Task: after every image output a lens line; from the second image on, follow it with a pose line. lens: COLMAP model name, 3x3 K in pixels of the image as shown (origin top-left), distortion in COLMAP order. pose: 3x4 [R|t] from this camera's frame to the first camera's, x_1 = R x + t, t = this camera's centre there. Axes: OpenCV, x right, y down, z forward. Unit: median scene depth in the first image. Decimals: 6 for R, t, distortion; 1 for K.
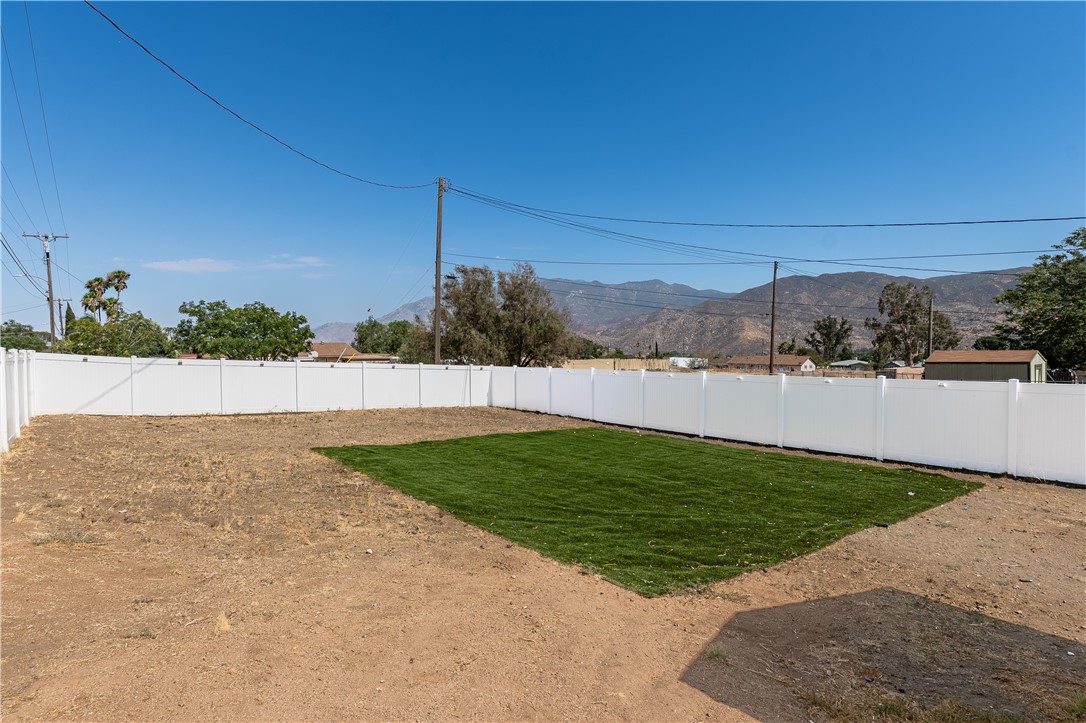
lens RADIAL K [[575.7, 0, 543.0], [0, 575.7, 361.5], [0, 0, 1]] dist [-0.014915, -0.000282]
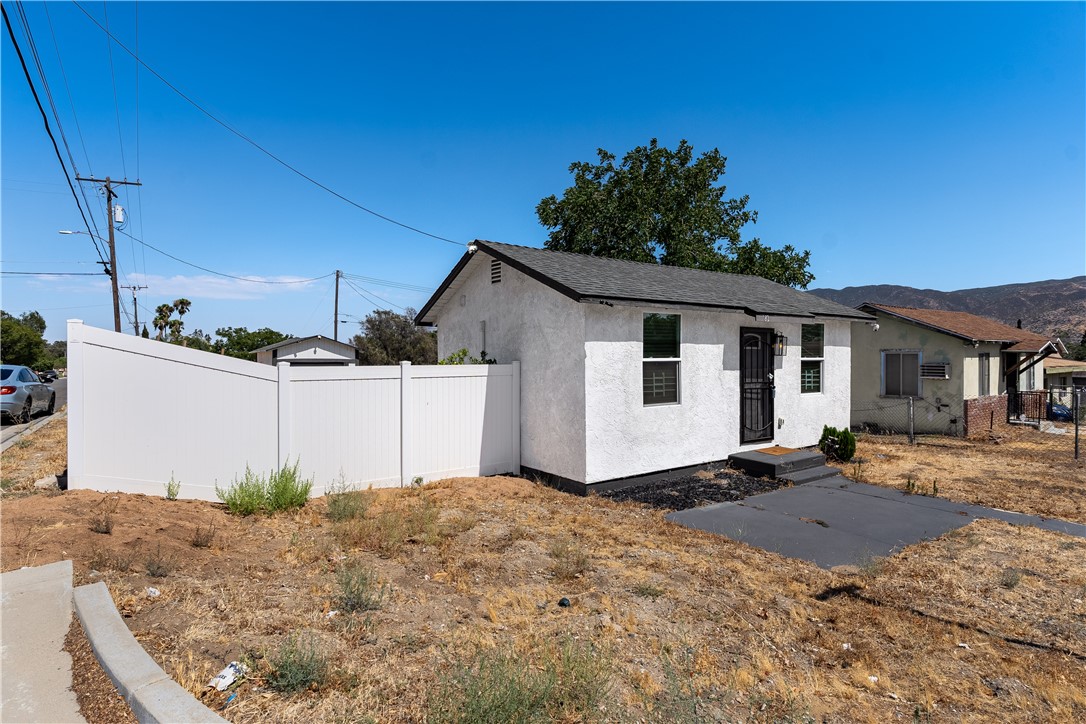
lens RADIAL K [[571.5, 0, 543.0], [0, 571.5, 362.0], [0, 0, 1]] dist [0.000045, 0.000037]
pose [[0.996970, 0.006635, -0.077499, 0.345508], [-0.007979, 0.999823, -0.017044, 0.006246], [0.077372, 0.017610, 0.996847, -0.442485]]
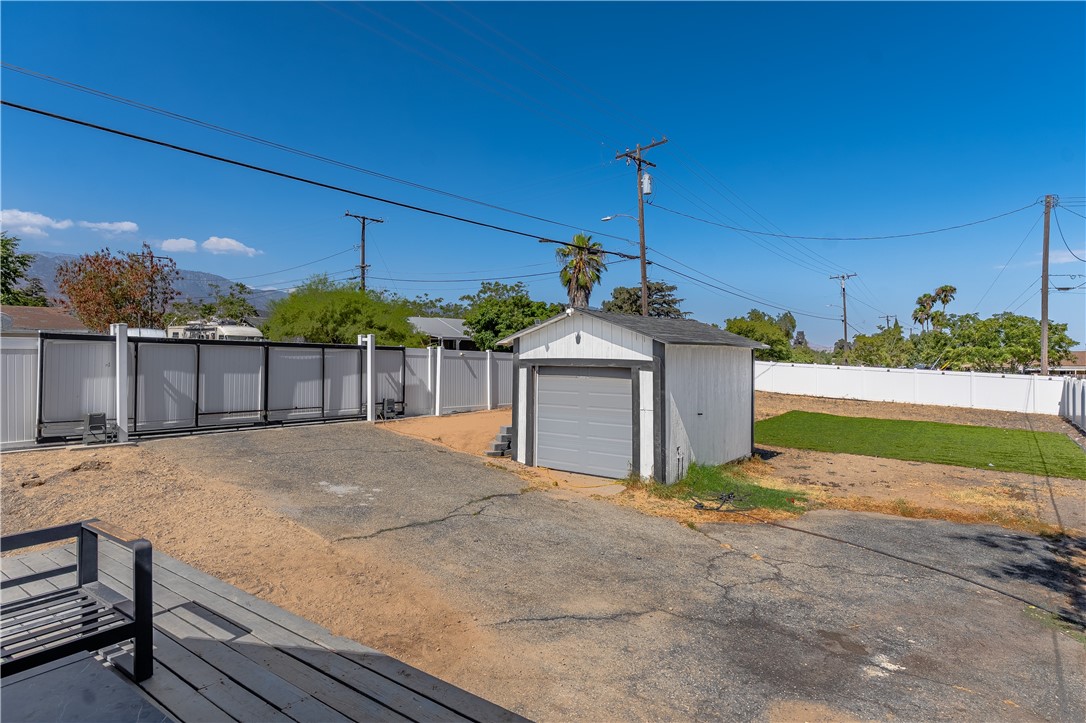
lens RADIAL K [[602.1, 0, 543.0], [0, 602.1, 361.5], [0, 0, 1]] dist [-0.000279, 0.000078]
pose [[0.247402, 0.016346, -0.968775, 0.351315], [-0.027840, 0.999565, 0.009756, -0.001596], [0.968513, 0.024557, 0.247750, -0.081726]]
